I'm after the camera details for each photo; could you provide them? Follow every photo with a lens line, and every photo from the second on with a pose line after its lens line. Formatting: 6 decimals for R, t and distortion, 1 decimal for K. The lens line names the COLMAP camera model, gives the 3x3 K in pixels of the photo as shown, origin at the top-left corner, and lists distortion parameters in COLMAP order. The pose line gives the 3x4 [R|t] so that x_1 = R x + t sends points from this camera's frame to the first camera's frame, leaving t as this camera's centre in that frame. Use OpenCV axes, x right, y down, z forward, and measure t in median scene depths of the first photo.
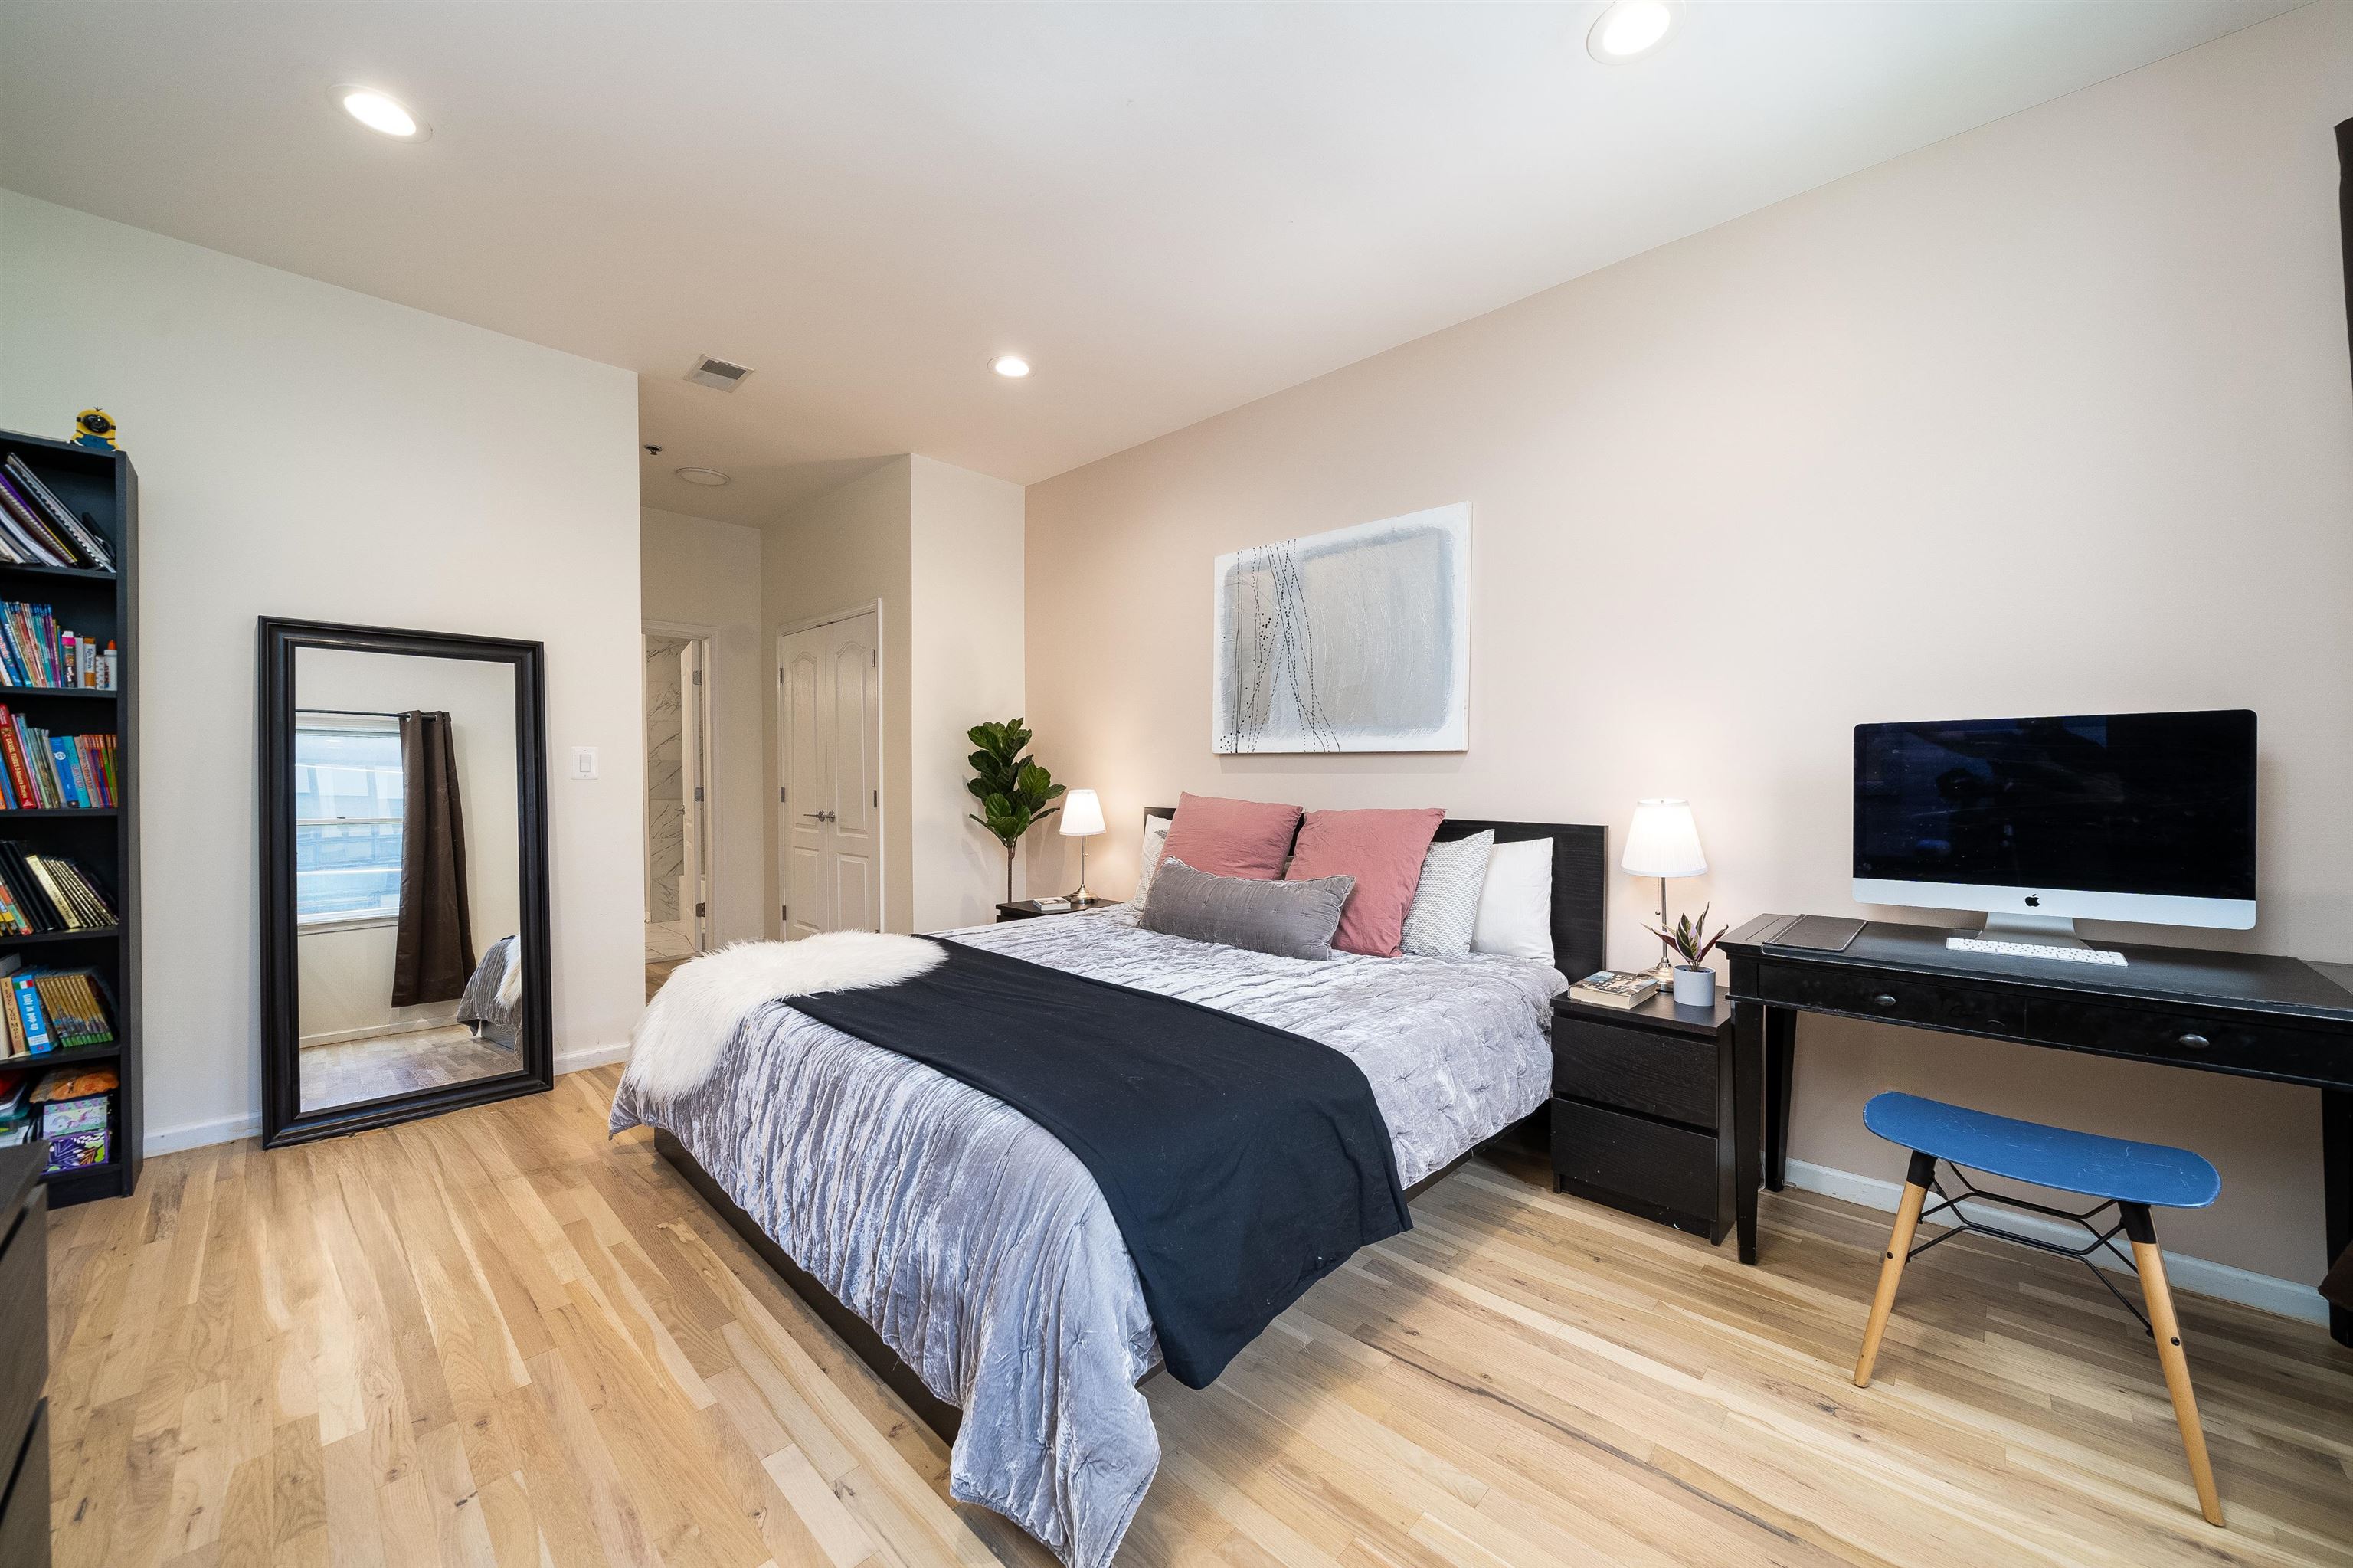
lens RADIAL K [[879.7, 0, 1180.9], [0, 879.7, 781.6], [0, 0, 1]] dist [-0.003925, -0.000245]
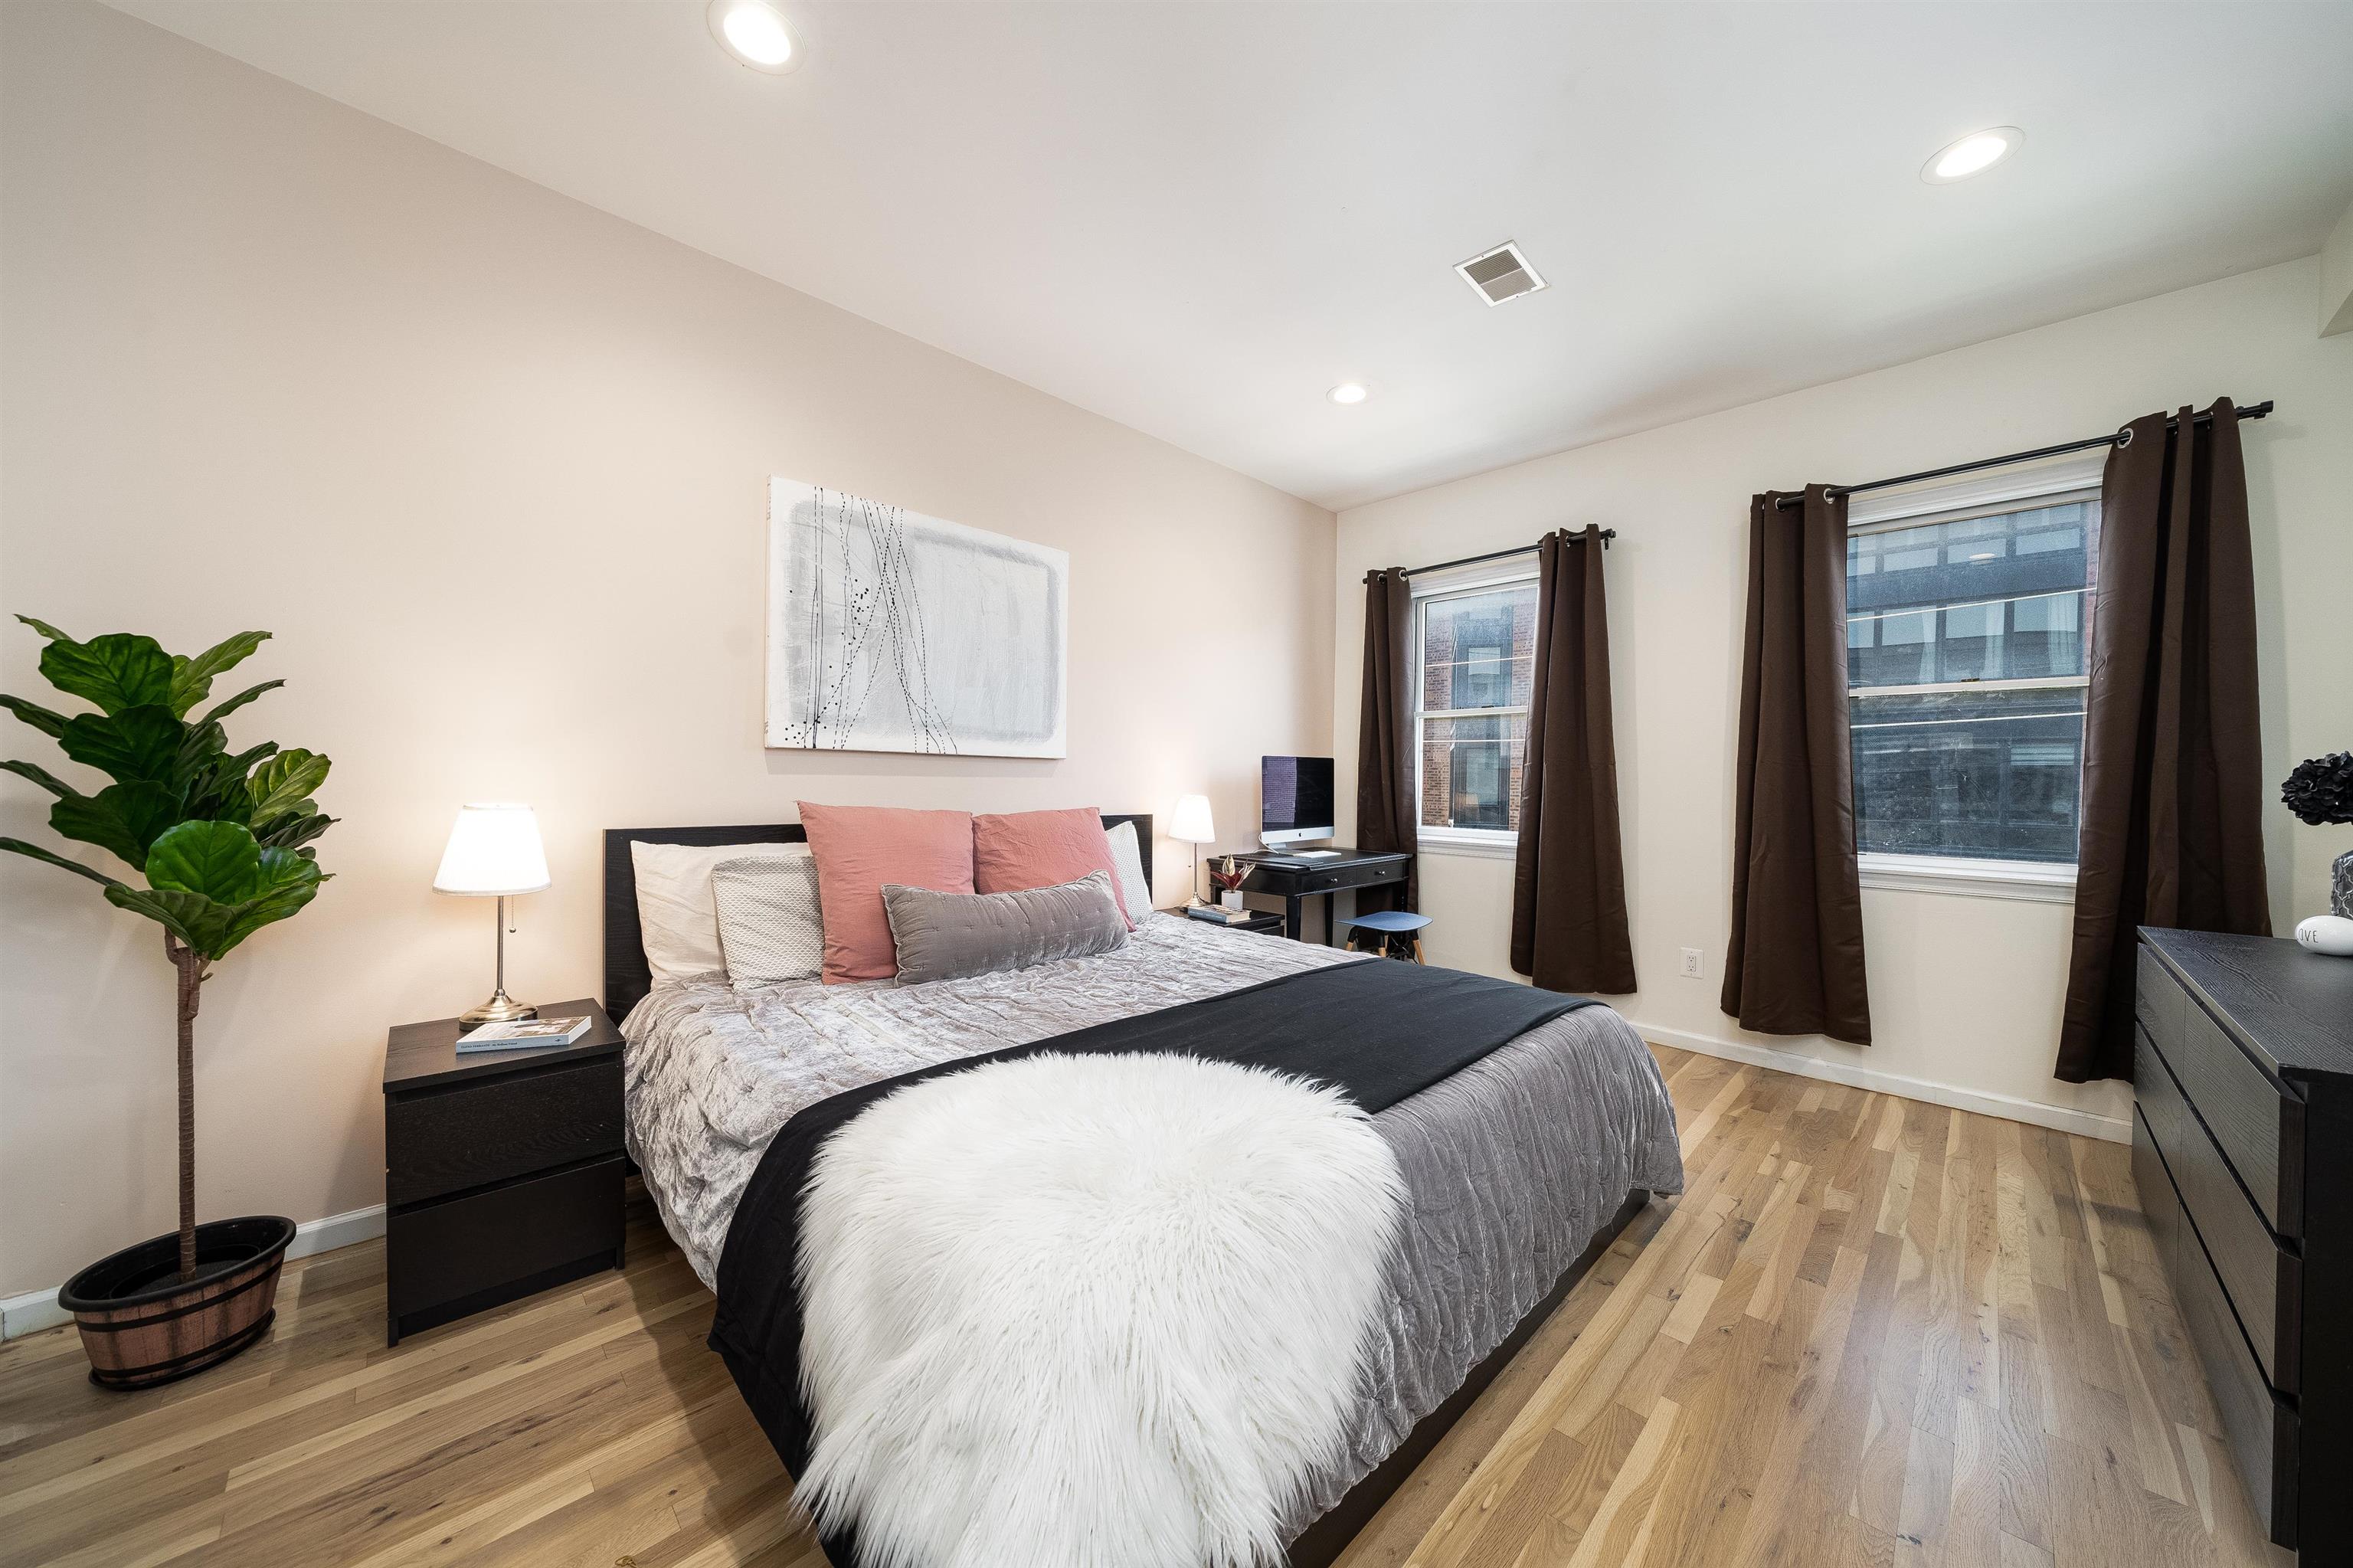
lens RADIAL K [[813.0, 0, 1172.8], [0, 813.0, 787.5], [0, 0, 1]] dist [-0.001132, -0.000168]
pose [[0.024571, -0.015504, 0.999578, -0.700532], [-0.007627, 0.999848, 0.015696, -0.012802], [-0.999669, -0.008010, 0.024449, 0.731388]]
